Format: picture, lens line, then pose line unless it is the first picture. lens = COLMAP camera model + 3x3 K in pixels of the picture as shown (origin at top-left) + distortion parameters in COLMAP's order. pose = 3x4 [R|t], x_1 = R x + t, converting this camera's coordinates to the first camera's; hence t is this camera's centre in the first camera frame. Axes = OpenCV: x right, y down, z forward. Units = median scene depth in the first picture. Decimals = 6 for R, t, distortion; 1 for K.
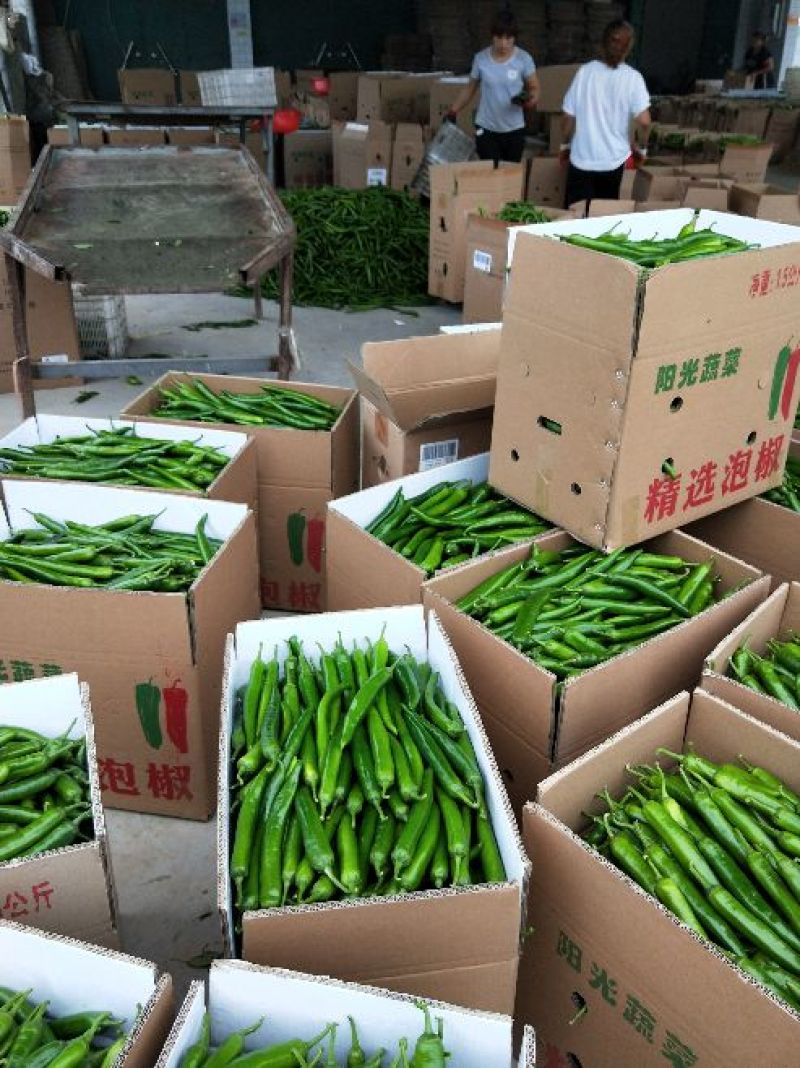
lens RADIAL K [[889.5, 0, 400.0], [0, 889.5, 534.0], [0, 0, 1]] dist [-0.002780, -0.022196]
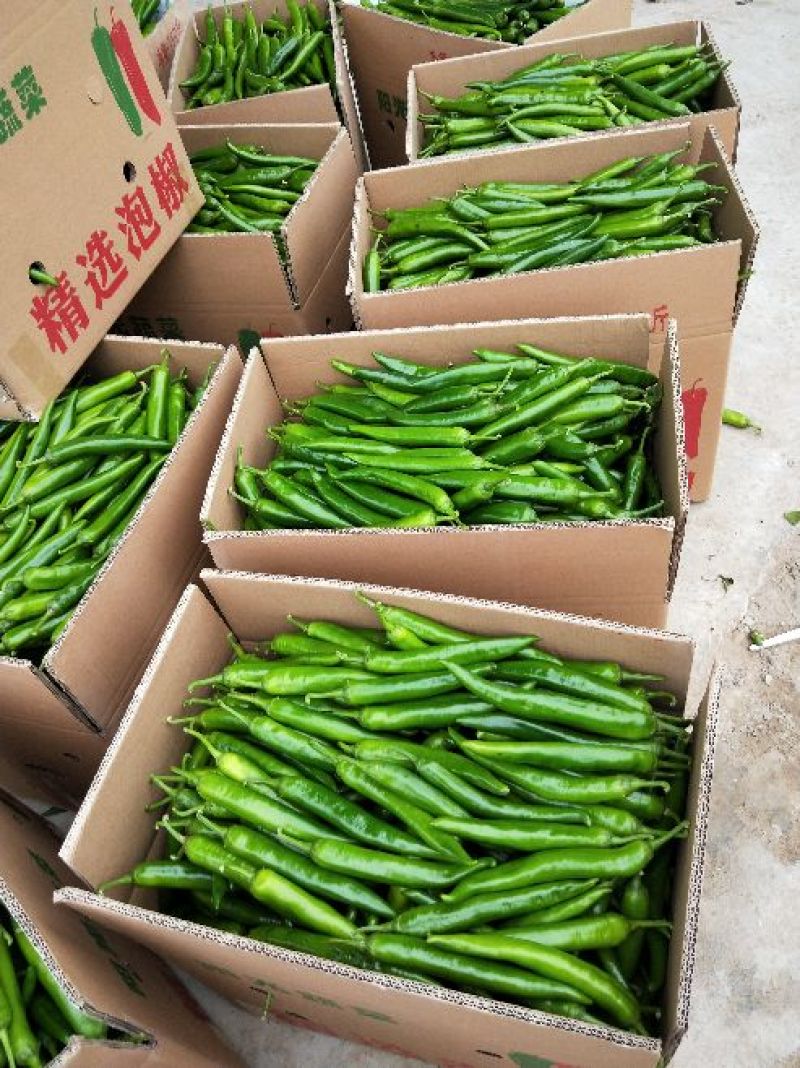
lens RADIAL K [[889.5, 0, 400.0], [0, 889.5, 534.0], [0, 0, 1]] dist [-0.002780, -0.022196]
pose [[0.786840, -0.554864, 0.270201, 0.221540], [0.432737, 0.808184, 0.399471, -0.066230], [-0.440025, -0.197393, 0.876022, 0.209924]]
